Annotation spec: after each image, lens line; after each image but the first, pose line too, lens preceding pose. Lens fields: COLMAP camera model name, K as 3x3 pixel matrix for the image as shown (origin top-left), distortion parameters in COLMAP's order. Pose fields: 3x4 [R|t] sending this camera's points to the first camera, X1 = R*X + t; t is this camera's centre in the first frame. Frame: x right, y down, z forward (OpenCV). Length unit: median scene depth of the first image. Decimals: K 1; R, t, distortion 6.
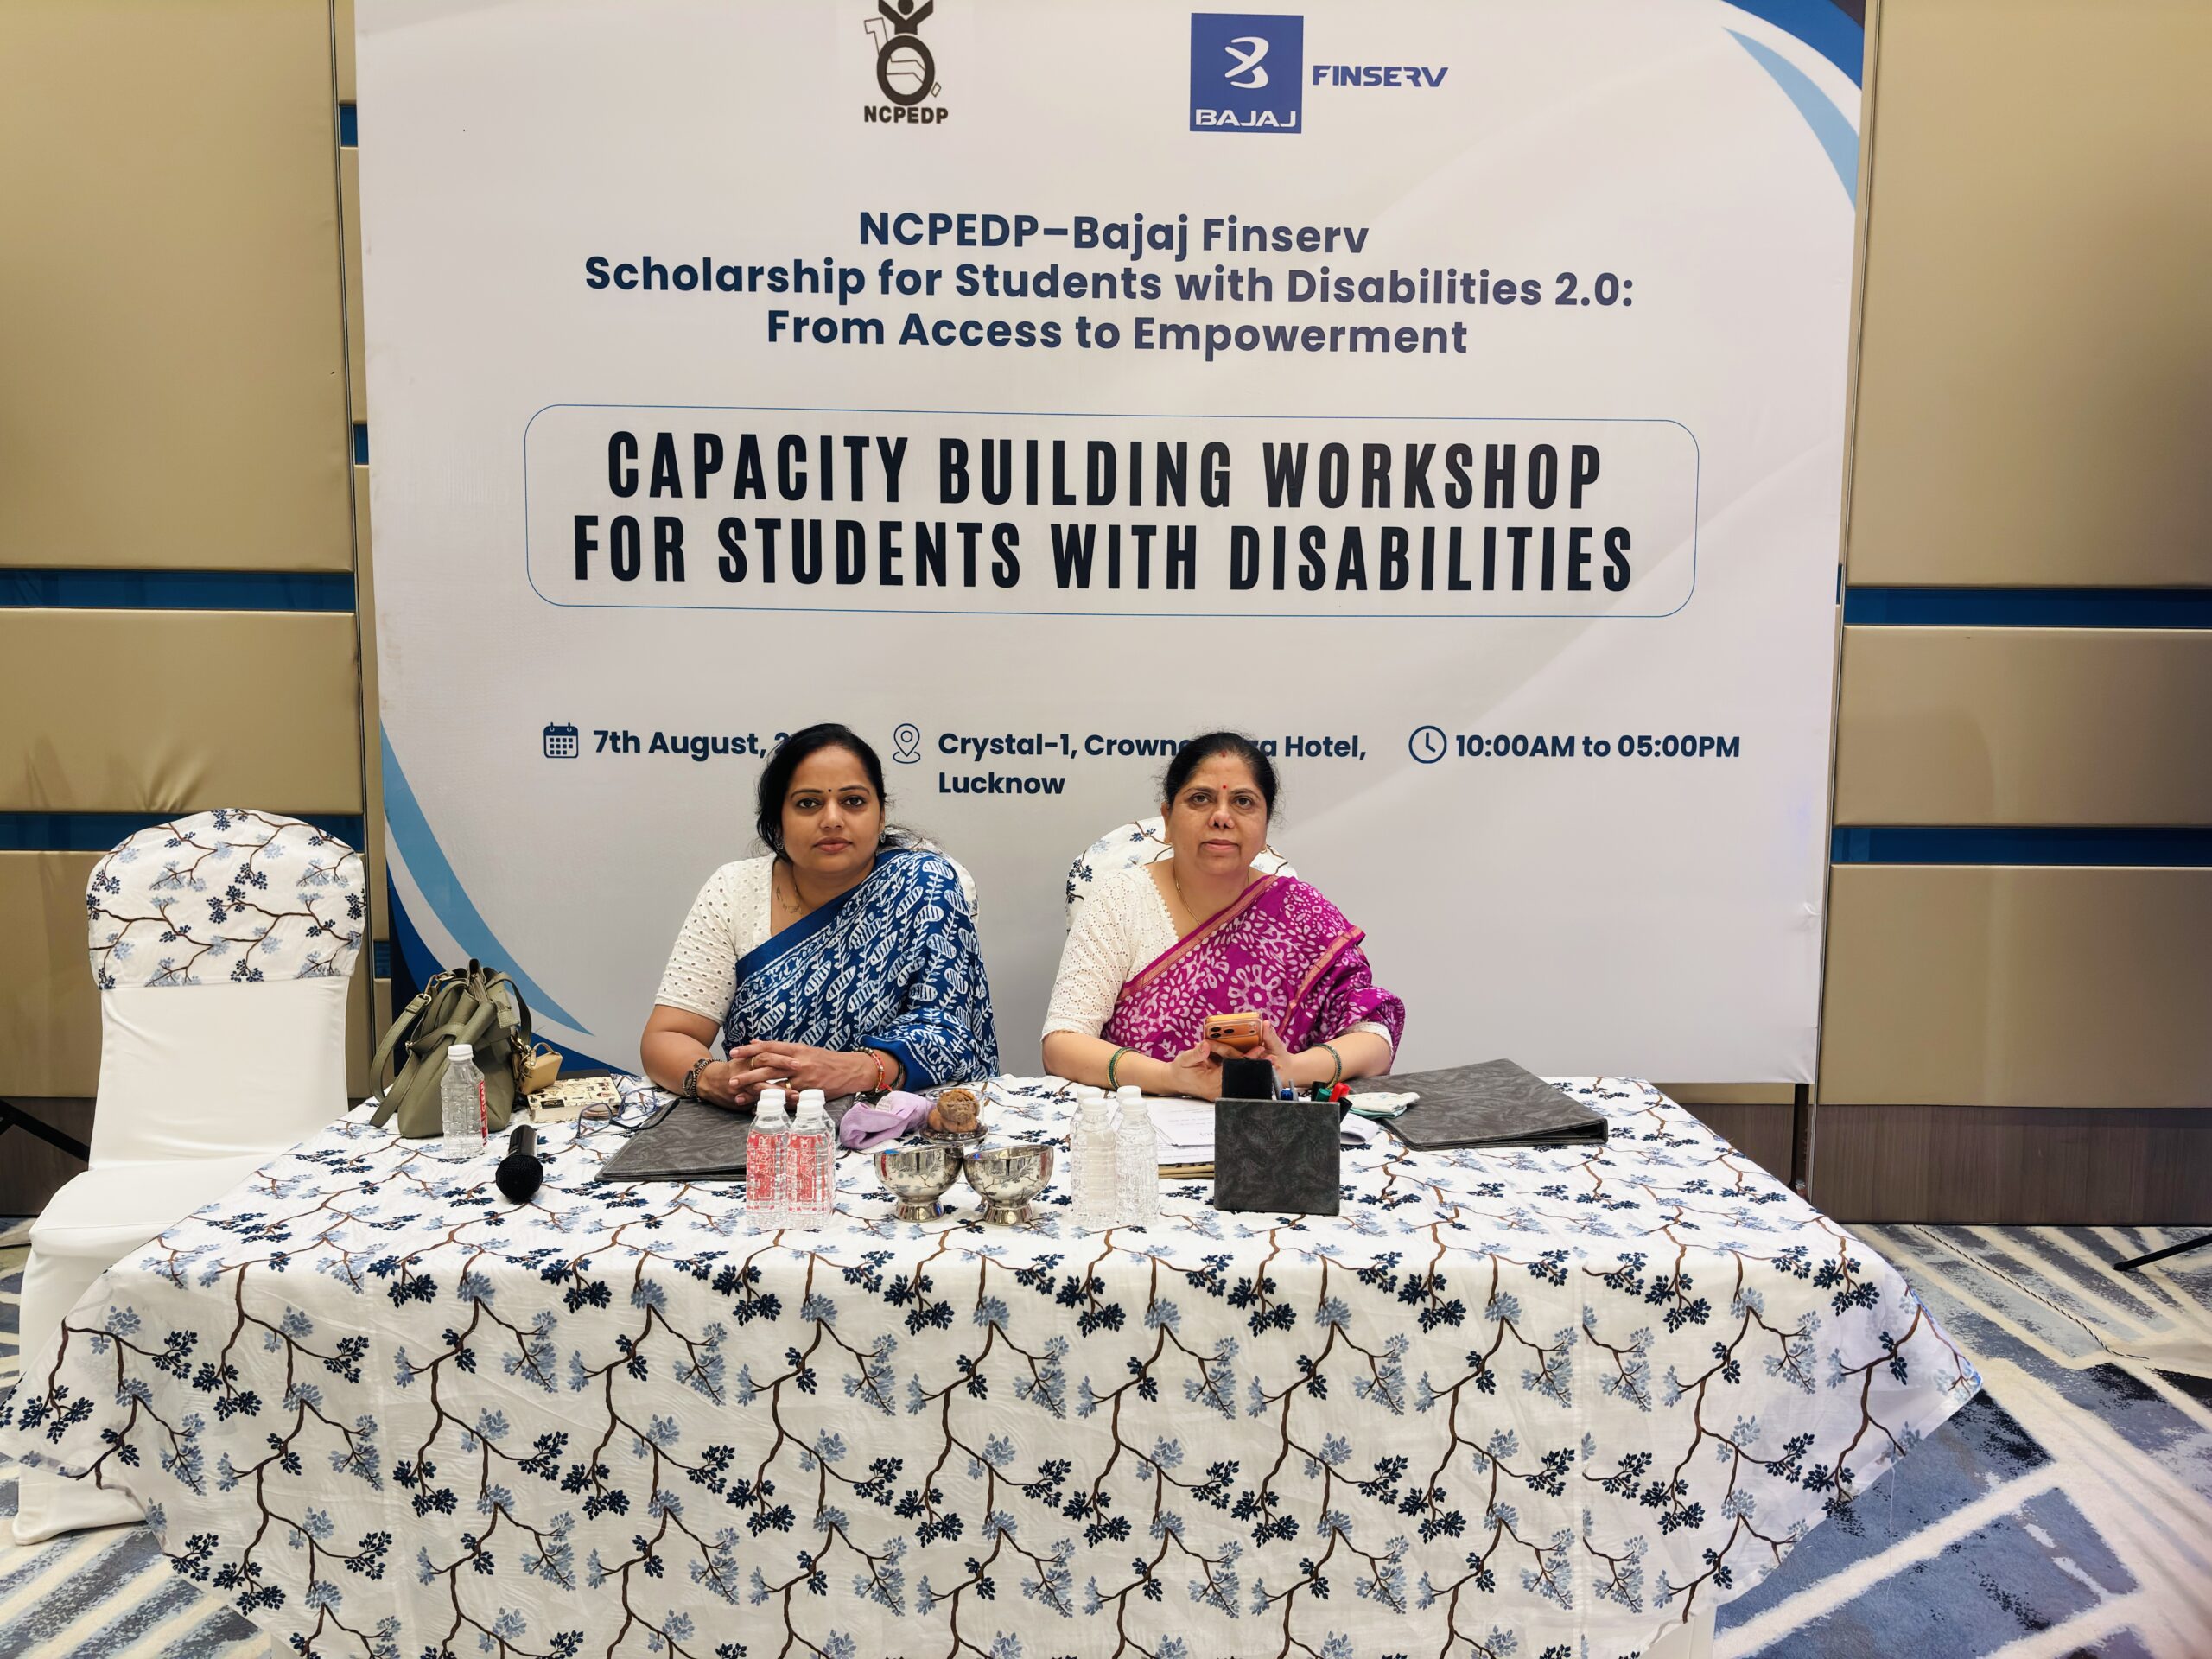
lens RADIAL K [[1682.5, 0, 1106.0], [0, 1682.5, 829.5], [0, 0, 1]] dist [0.050561, -0.004960]
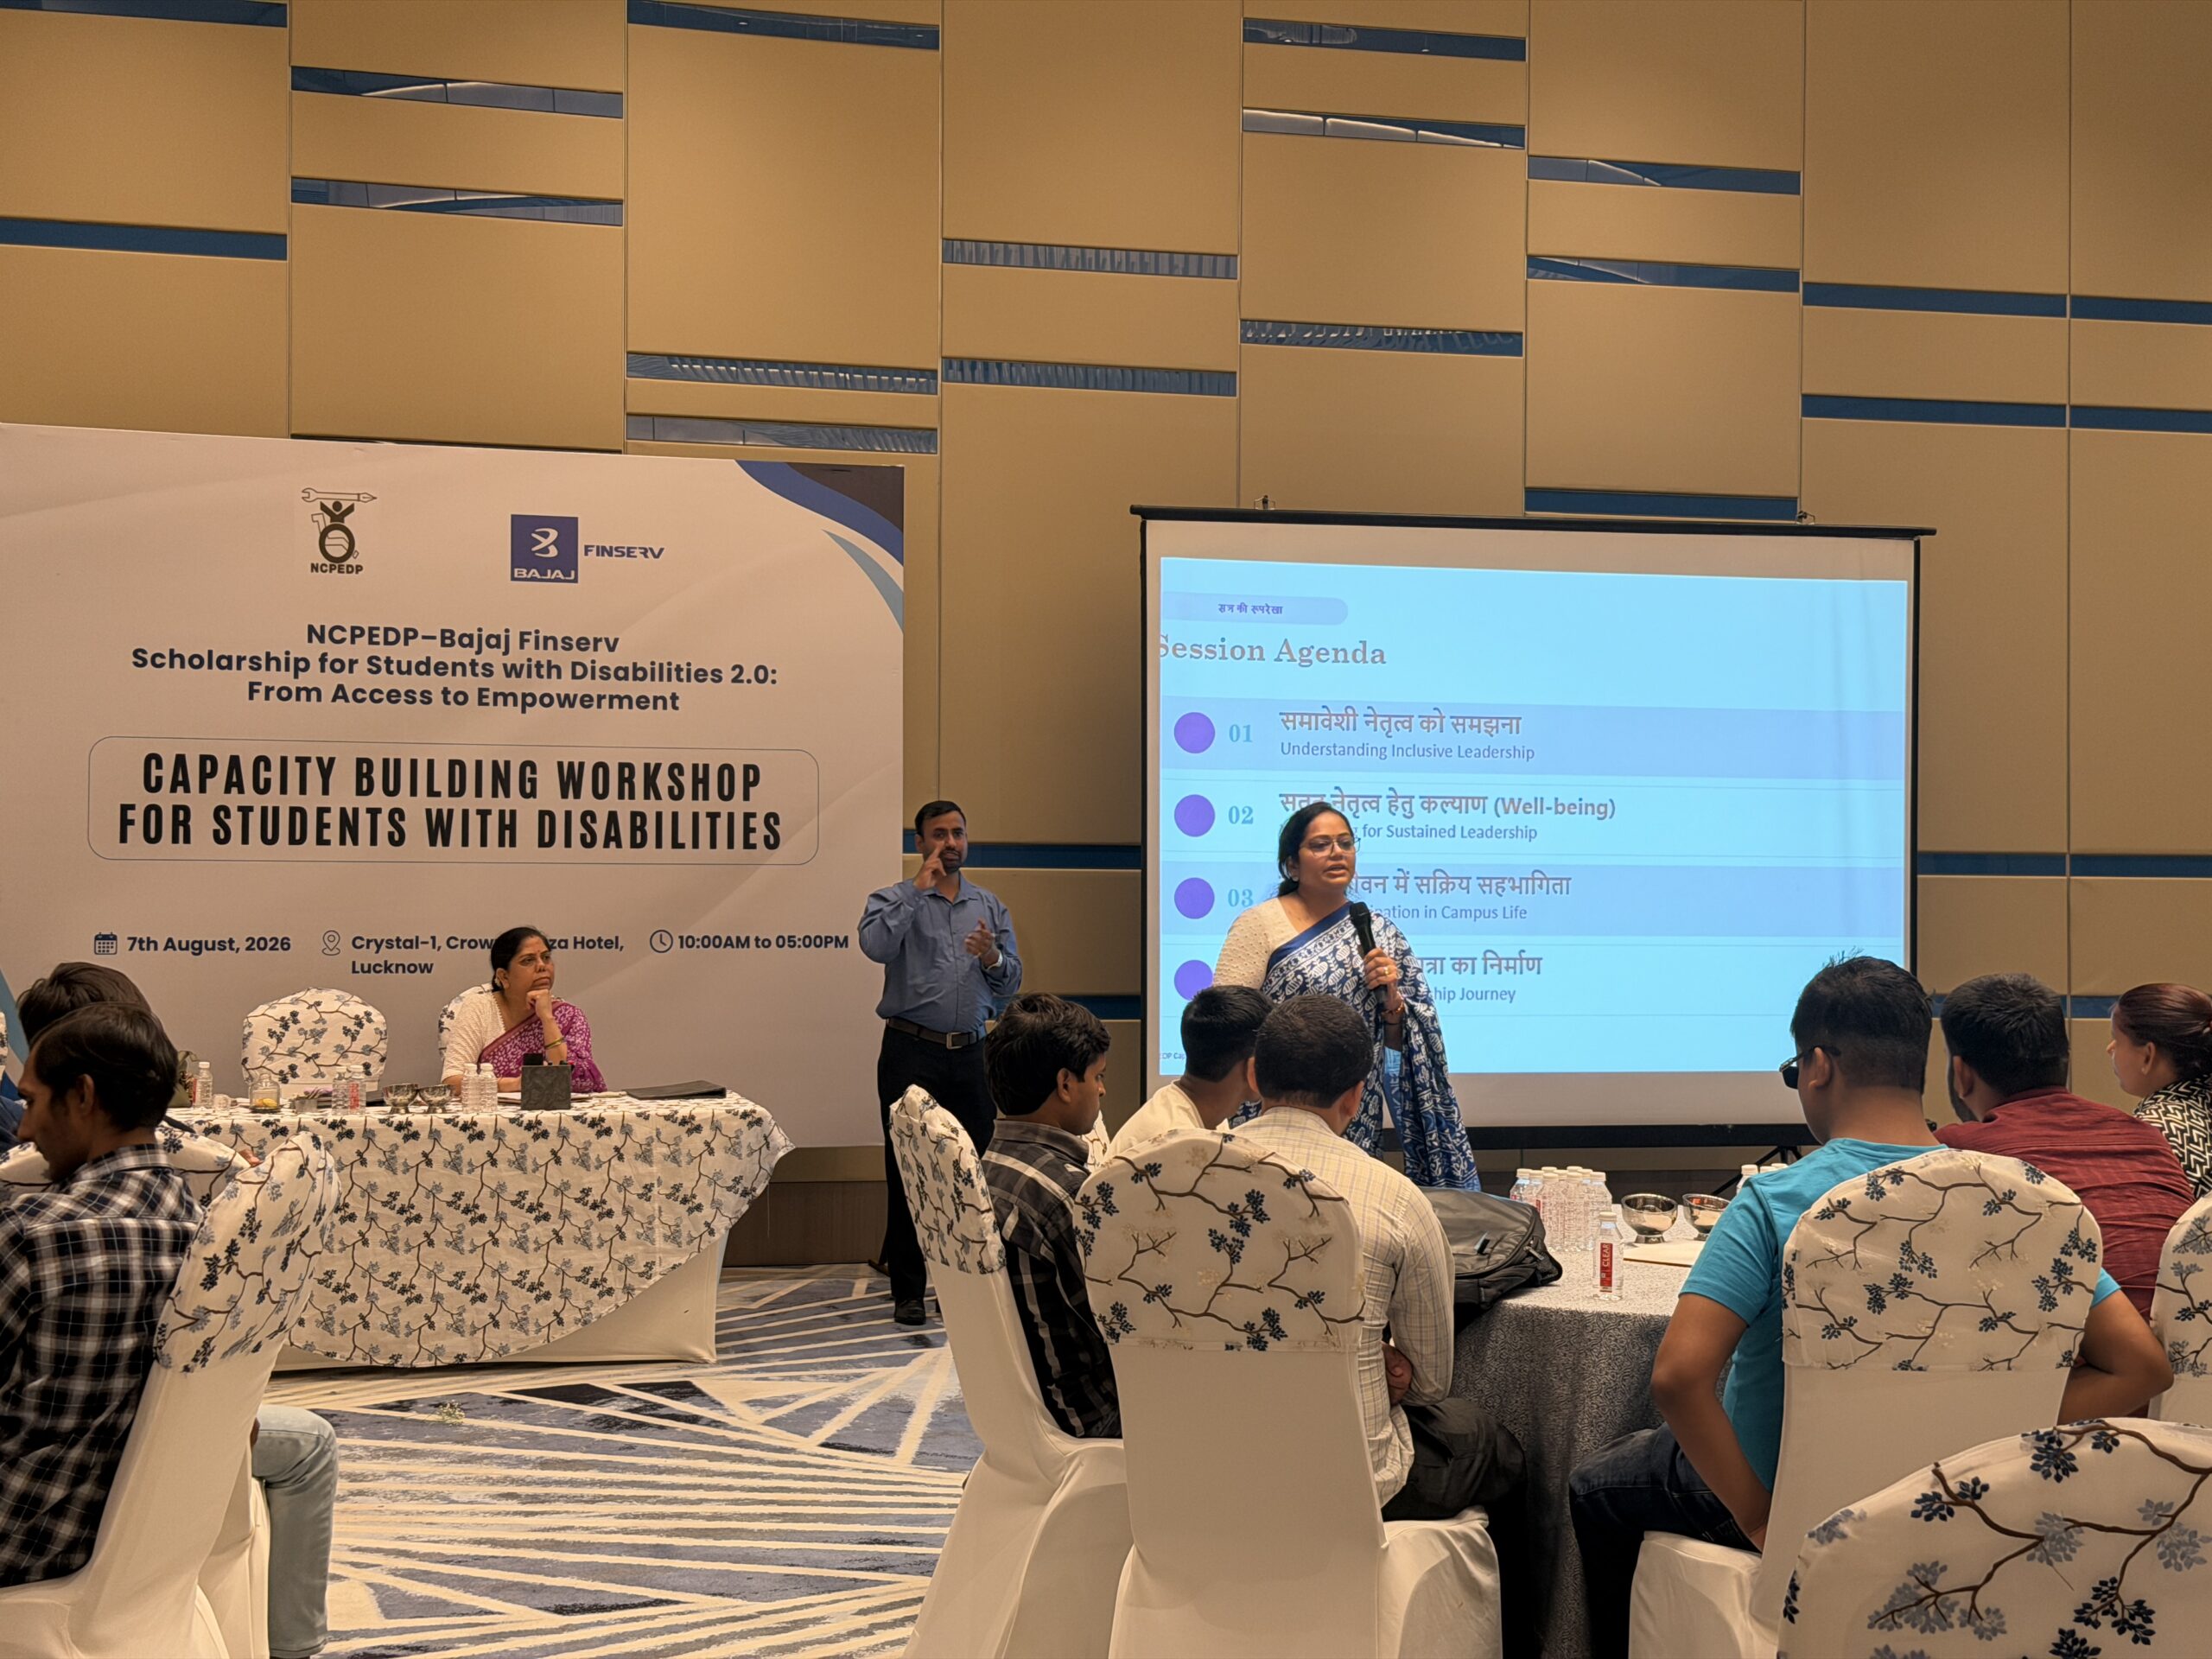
lens RADIAL K [[3047.3, 0, 1069.3], [0, 3047.3, 825.5], [0, 0, 1]] dist [0.199842, -0.524335]
pose [[0.974802, 0.001708, 0.223064, -0.089468], [0.024074, 0.993325, -0.112812, 0.189227], [-0.221768, 0.115339, 0.968254, -2.053366]]
